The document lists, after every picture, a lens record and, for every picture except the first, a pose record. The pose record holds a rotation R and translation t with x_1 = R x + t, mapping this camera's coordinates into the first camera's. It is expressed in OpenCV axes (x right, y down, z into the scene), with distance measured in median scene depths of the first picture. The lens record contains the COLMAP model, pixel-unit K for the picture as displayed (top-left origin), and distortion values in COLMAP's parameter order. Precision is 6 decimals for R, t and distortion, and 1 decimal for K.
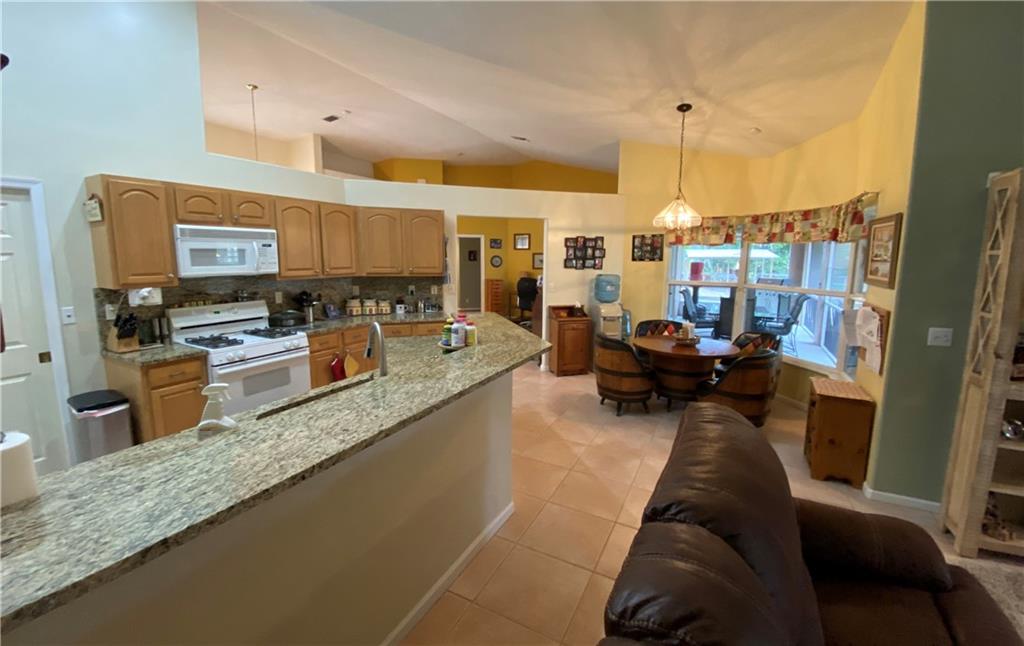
lens RADIAL K [[414.5, 0, 526.8], [0, 414.5, 315.3], [0, 0, 1]] dist [-0.008153, -0.006328]
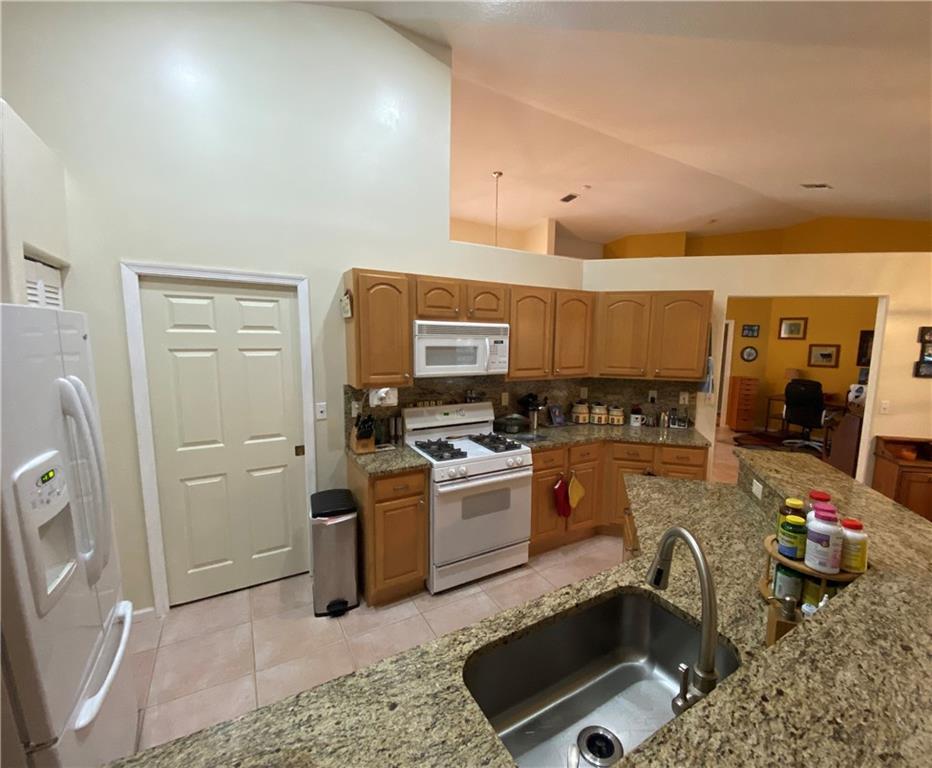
lens RADIAL K [[409.3, 0, 503.6], [0, 409.3, 391.3], [0, 0, 1]] dist [0.022429, -0.001535]
pose [[0.858679, 0.075524, -0.506918, -0.138385], [-0.084415, 0.996416, 0.005460, -0.055738], [0.505514, 0.038103, 0.861977, 0.208559]]
